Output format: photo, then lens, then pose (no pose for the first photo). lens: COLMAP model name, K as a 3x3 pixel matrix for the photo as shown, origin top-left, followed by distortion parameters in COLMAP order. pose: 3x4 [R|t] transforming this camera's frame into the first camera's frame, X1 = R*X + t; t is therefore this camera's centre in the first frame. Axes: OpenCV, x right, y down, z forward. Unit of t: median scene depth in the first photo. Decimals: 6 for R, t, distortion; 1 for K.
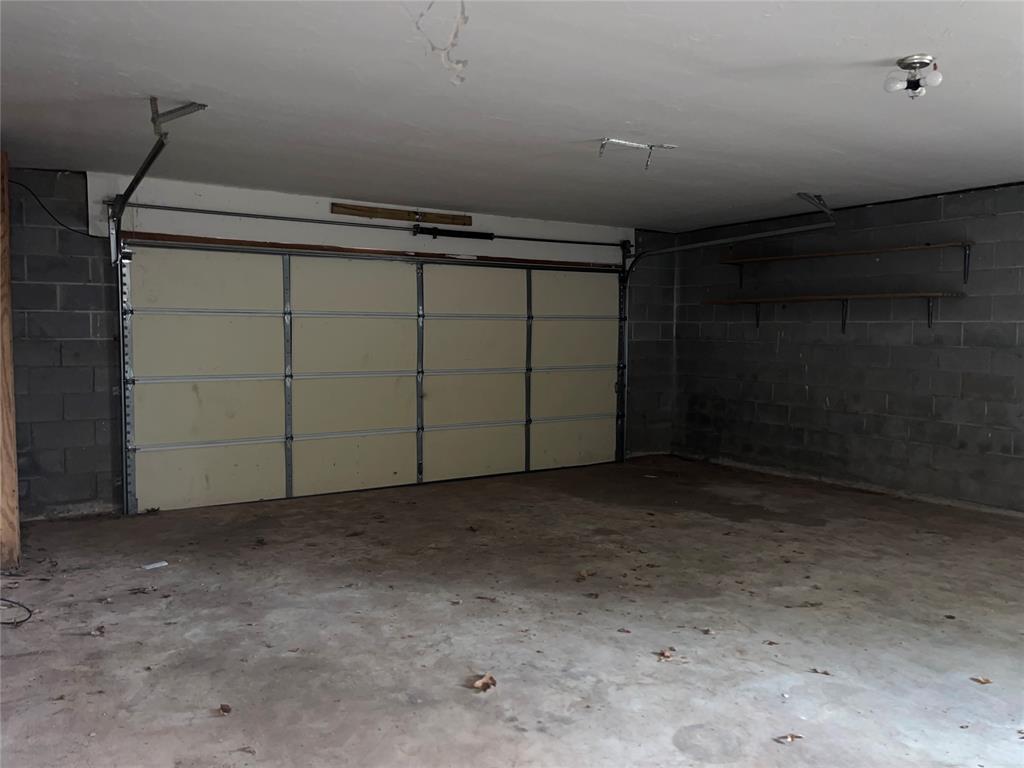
lens RADIAL K [[772.6, 0, 512.2], [0, 772.6, 378.4], [0, 0, 1]] dist [0.085816, -0.107201]
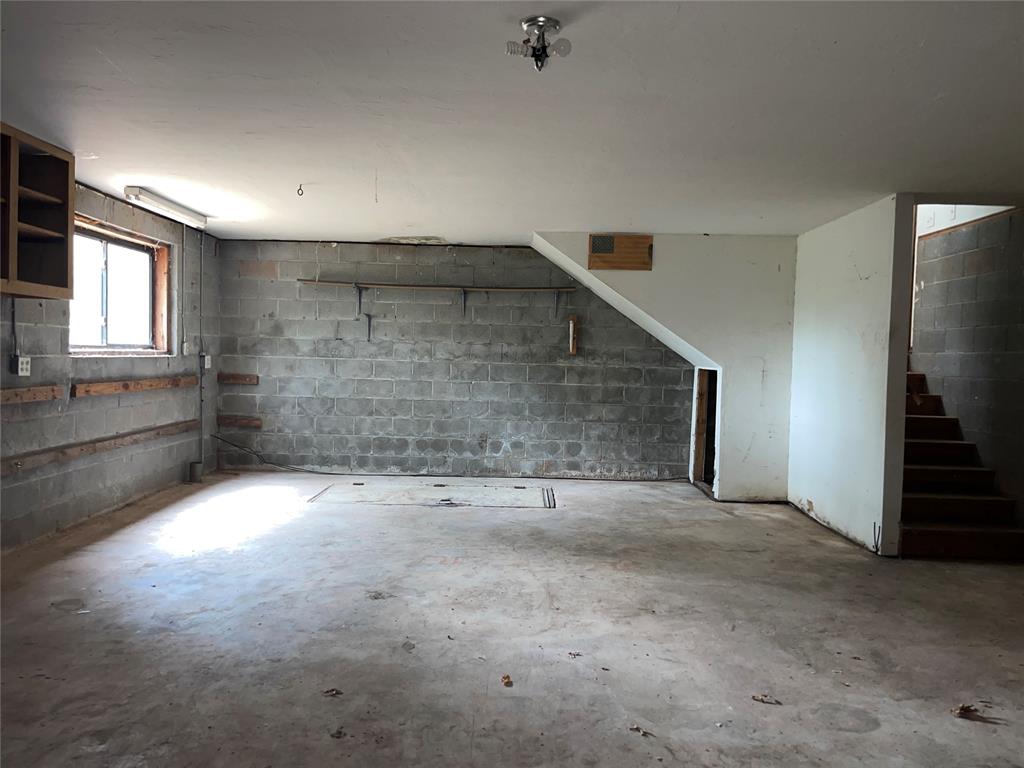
lens RADIAL K [[772.6, 0, 512.2], [0, 772.6, 378.4], [0, 0, 1]] dist [0.085816, -0.107201]
pose [[-0.851204, -0.044820, 0.522919, 0.039041], [0.006246, 0.995411, 0.095484, -0.054459], [-0.524799, 0.084543, -0.847018, 0.931103]]
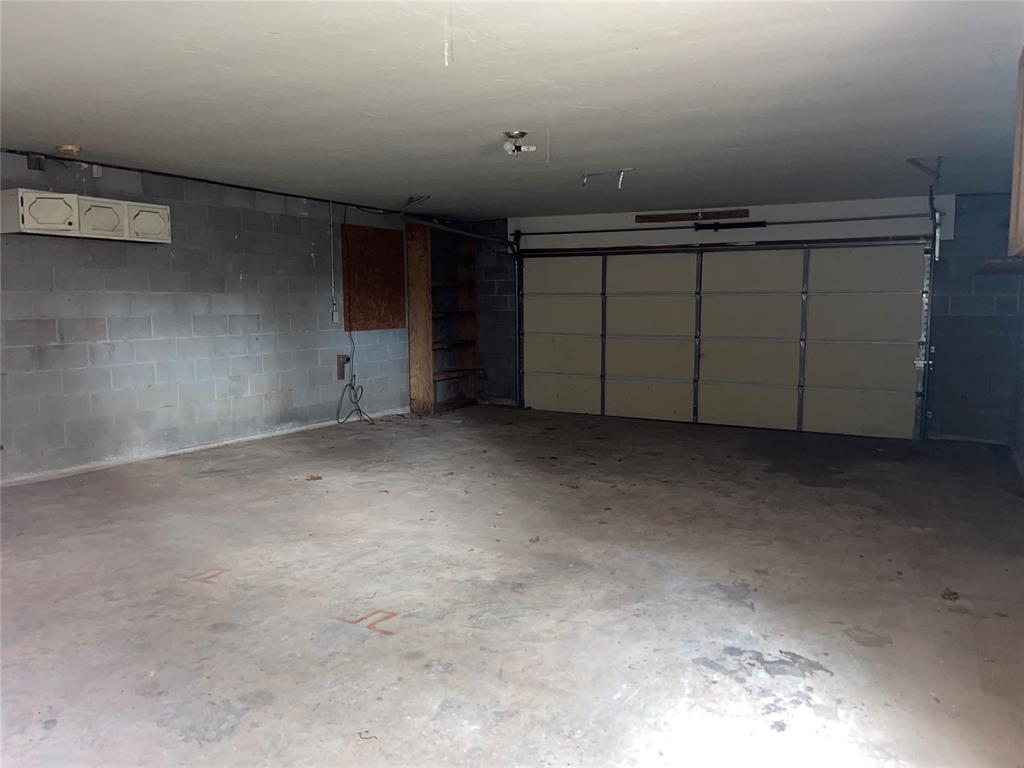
lens RADIAL K [[772.6, 0, 512.2], [0, 772.6, 378.4], [0, 0, 1]] dist [0.085816, -0.107201]
pose [[0.494591, 0.079836, -0.865451, 1.018615], [-0.057669, 0.996592, 0.058977, 0.002472], [0.867210, 0.020740, 0.497510, 0.105878]]
